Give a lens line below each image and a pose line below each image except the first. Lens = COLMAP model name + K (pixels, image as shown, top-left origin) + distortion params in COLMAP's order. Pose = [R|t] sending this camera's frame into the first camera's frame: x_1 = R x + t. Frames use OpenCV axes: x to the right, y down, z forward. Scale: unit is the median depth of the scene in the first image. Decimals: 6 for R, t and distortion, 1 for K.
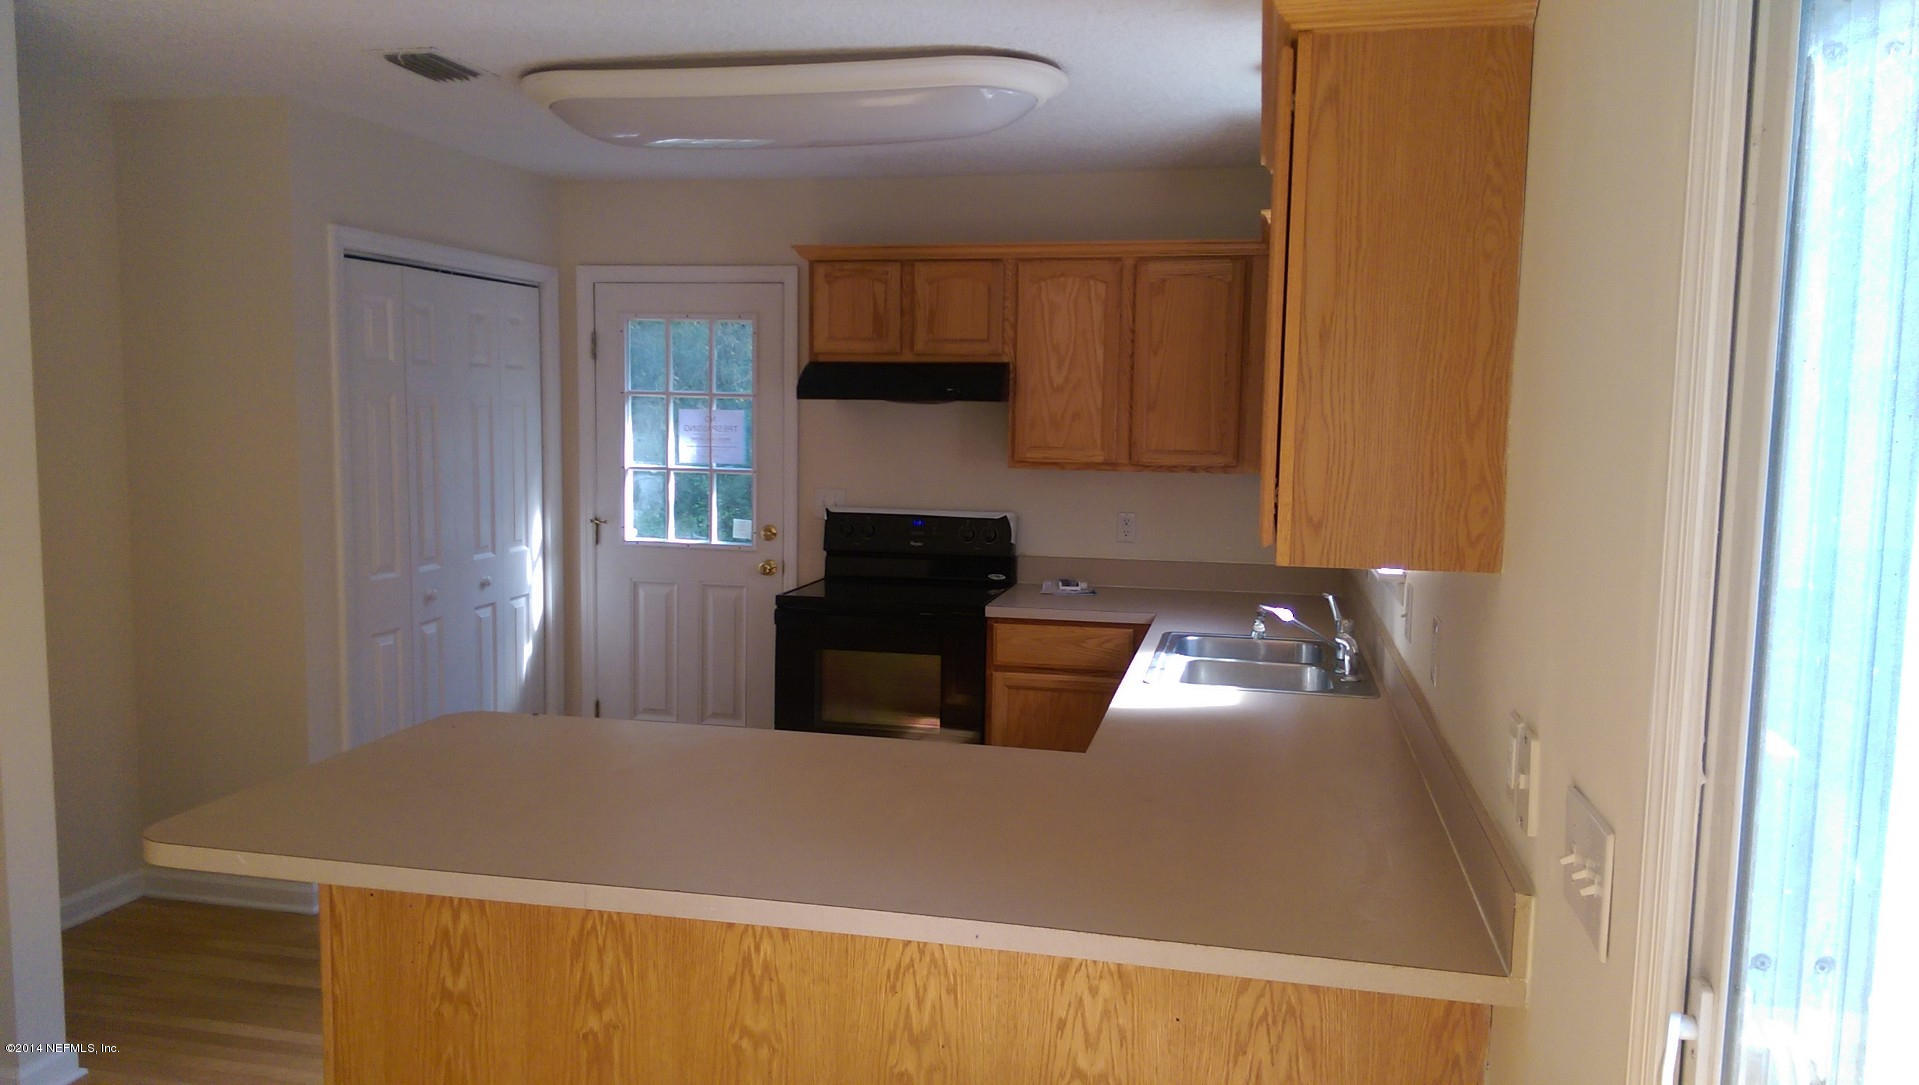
lens RADIAL K [[1351.3, 0, 955.9], [0, 1351.3, 541.2], [0, 0, 1]] dist [0.116320, -0.183679]
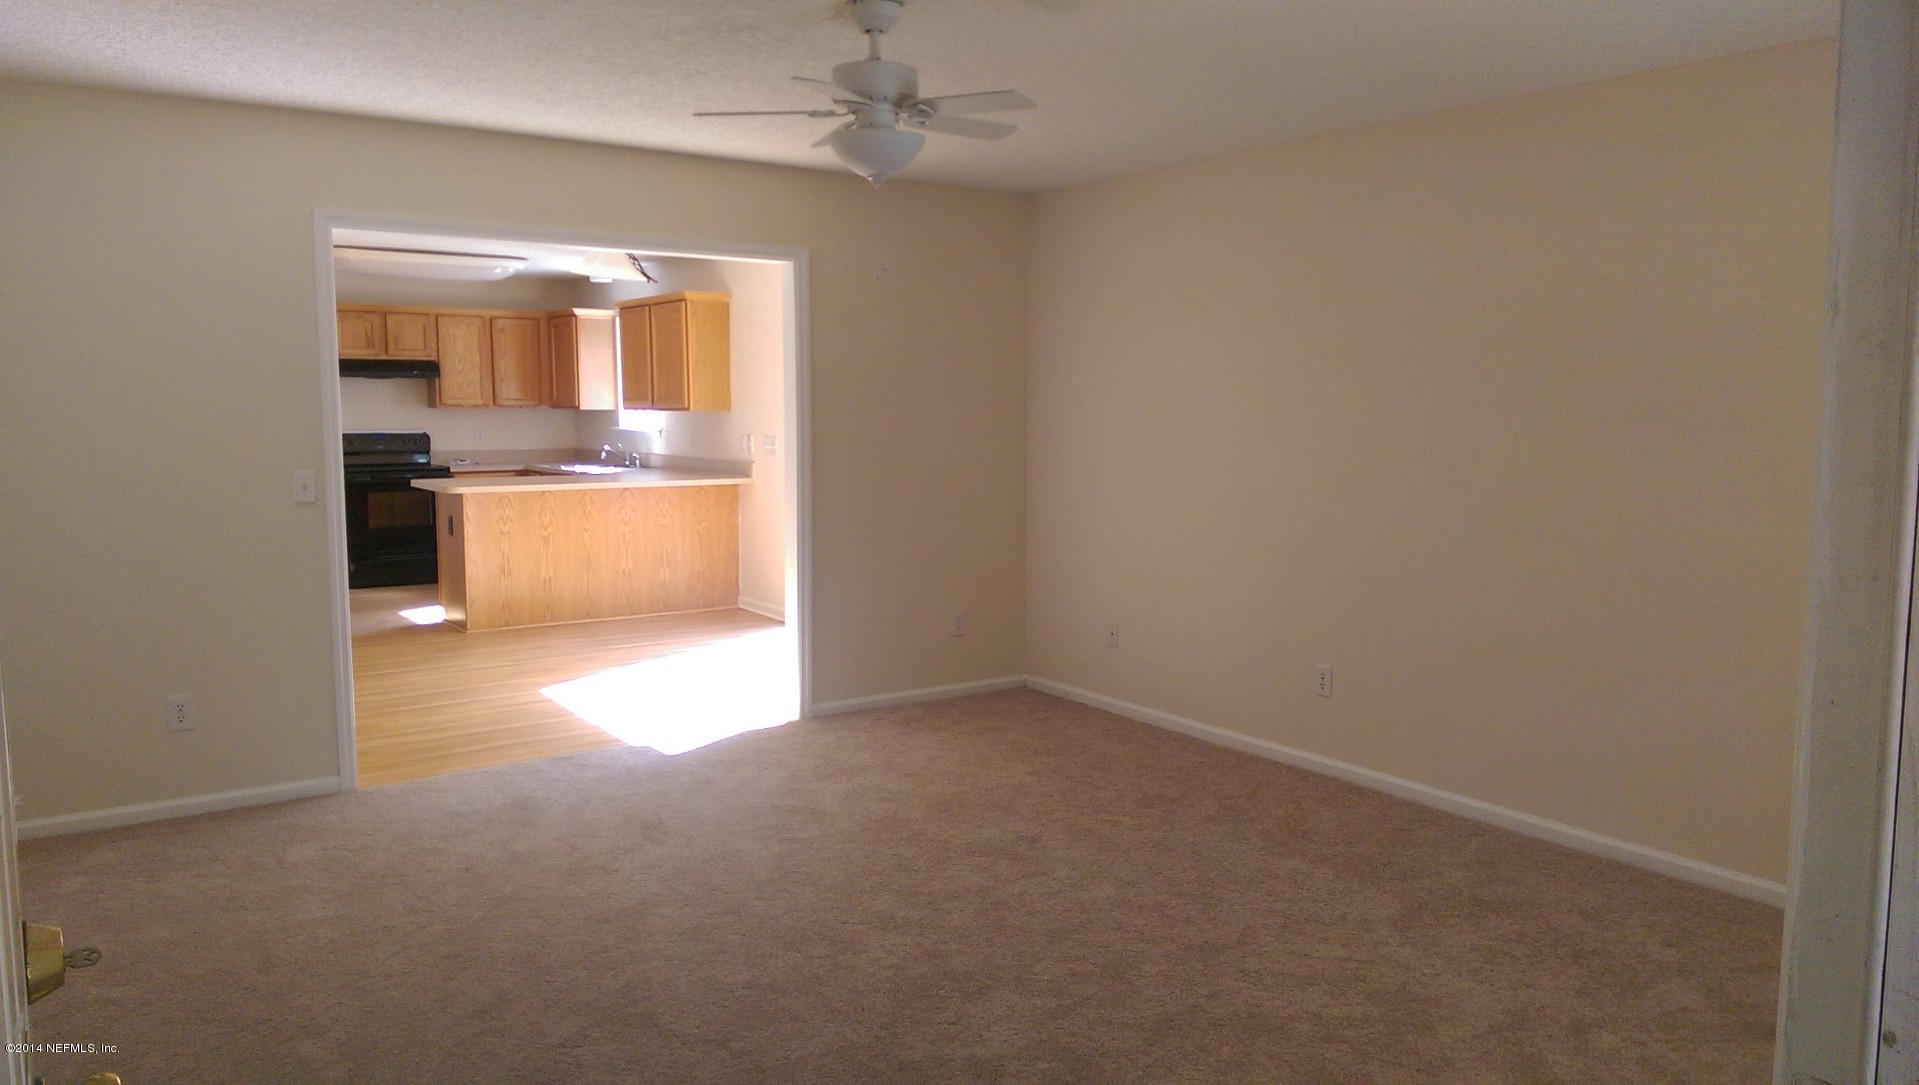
lens RADIAL K [[1351.3, 0, 955.9], [0, 1351.3, 541.2], [0, 0, 1]] dist [0.116320, -0.183679]
pose [[0.676165, -0.090234, 0.731203, -1.056277], [0.083599, 0.995458, 0.045538, 0.132559], [-0.731992, 0.030336, 0.680638, -1.148765]]
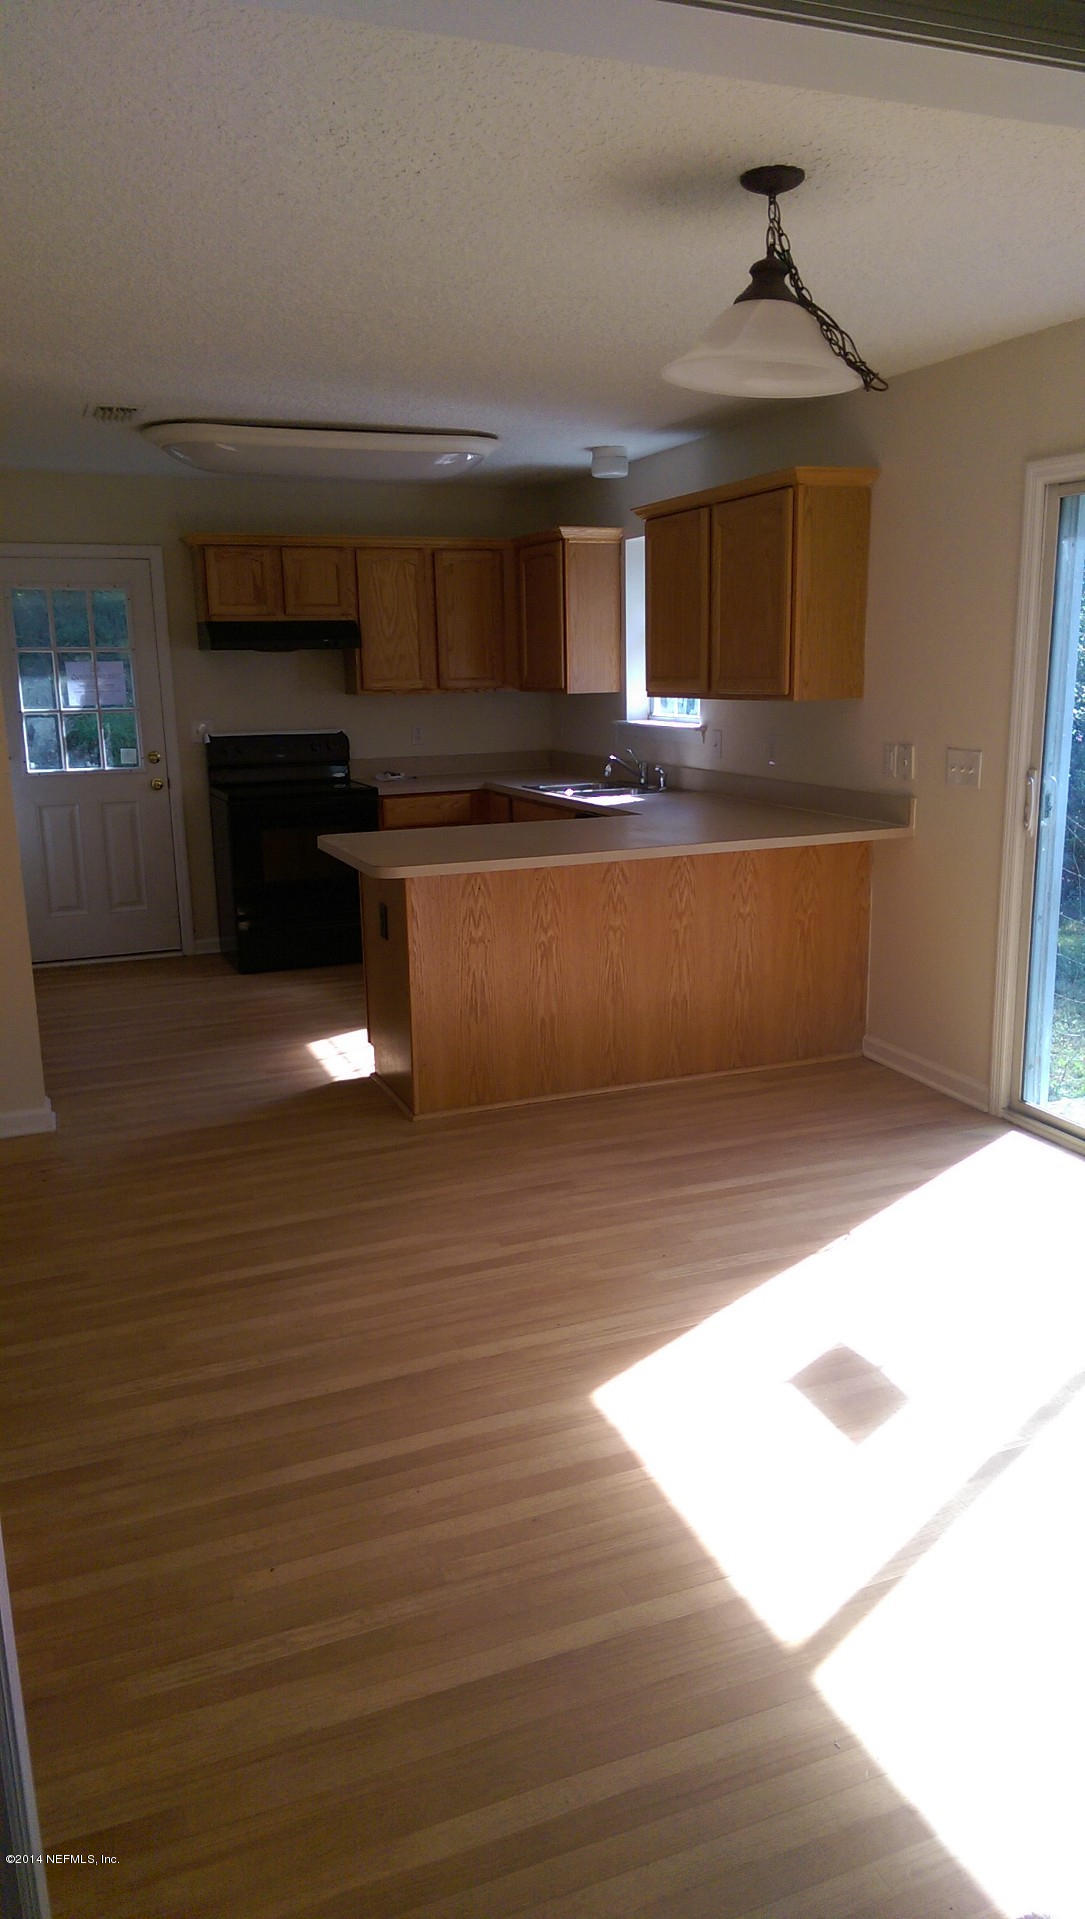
lens RADIAL K [[1351.3, 0, 548.0], [0, 1351.3, 965.4], [0, 0, 1]] dist [0.116320, -0.183679]
pose [[0.822468, -0.156460, 0.546870, -0.648033], [0.089572, 0.985056, 0.147112, 0.035814], [-0.561714, -0.072011, 0.824191, -0.348126]]
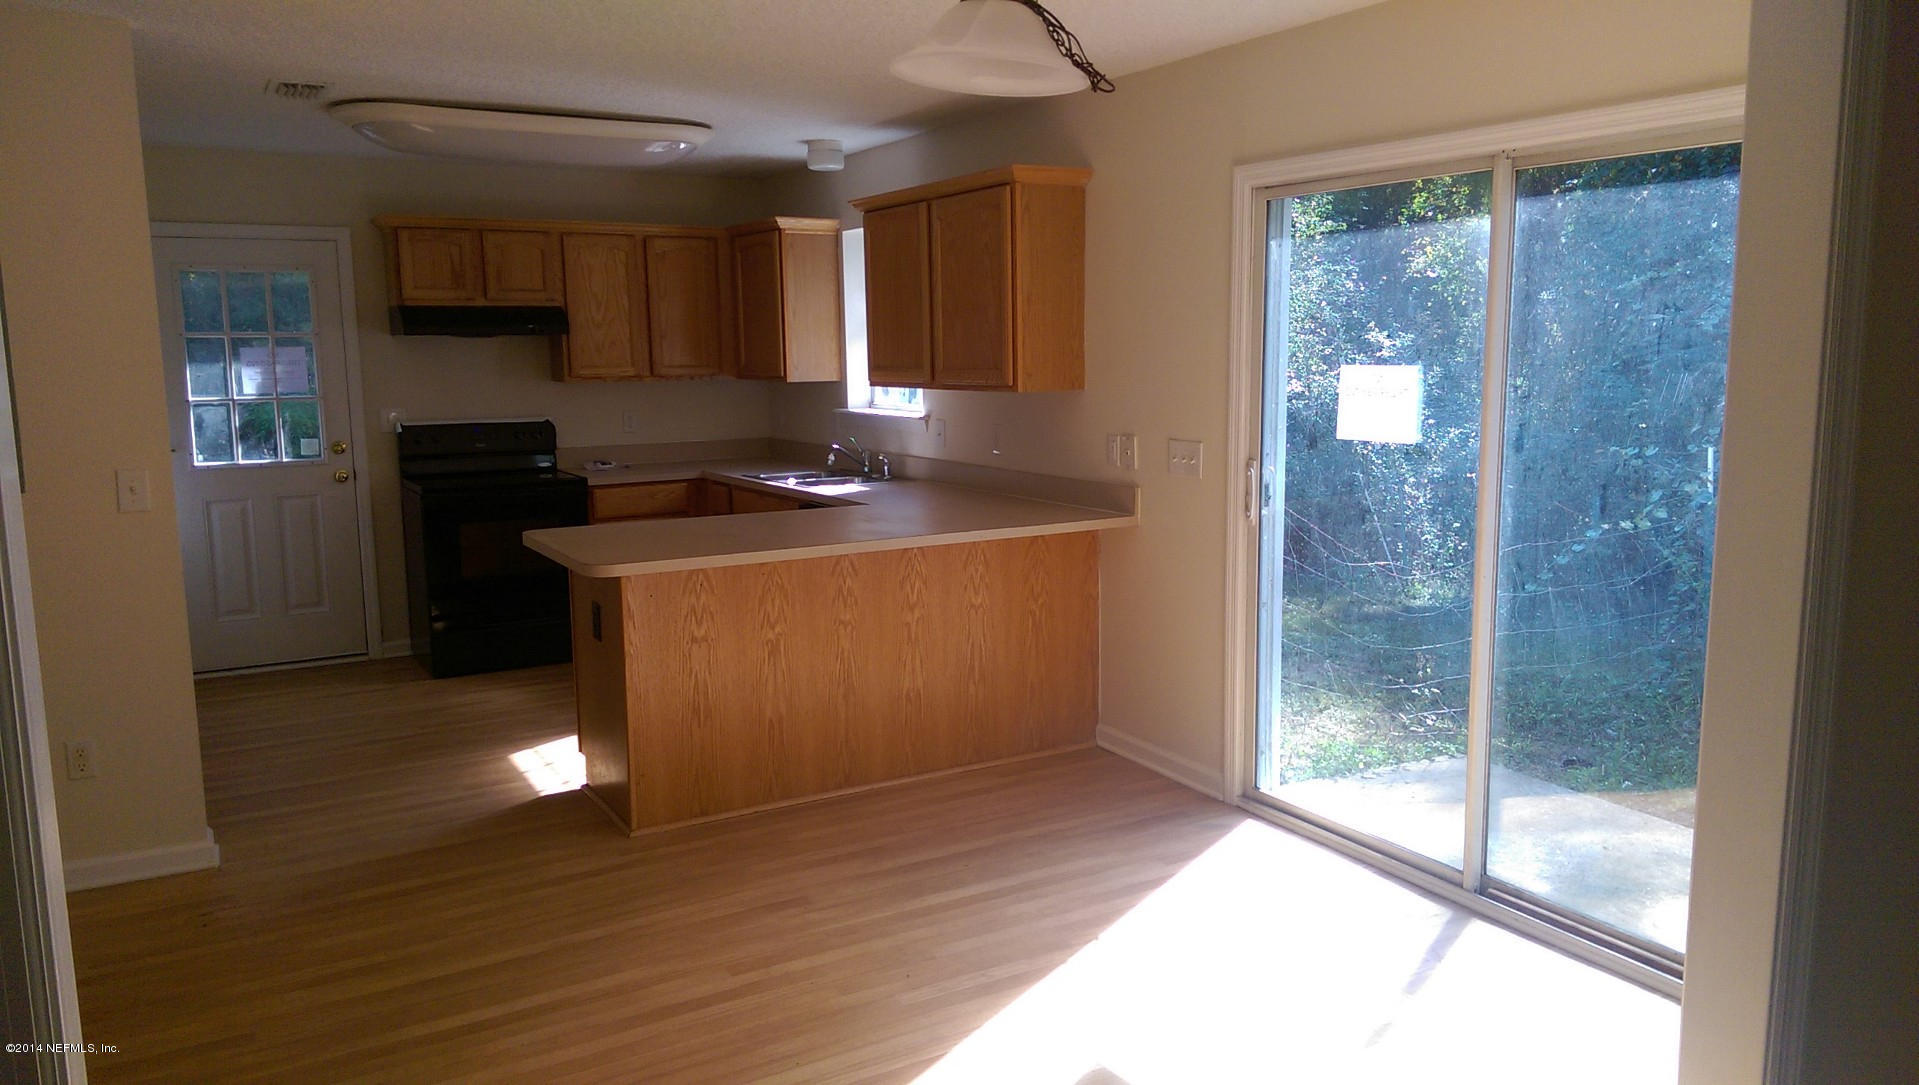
lens RADIAL K [[1351.3, 0, 955.9], [0, 1351.3, 541.2], [0, 0, 1]] dist [0.116320, -0.183679]
pose [[0.732935, -0.124669, 0.668778, -0.636931], [0.093455, 0.992196, 0.082538, 0.030220], [-0.673849, 0.002006, 0.738866, -0.317086]]
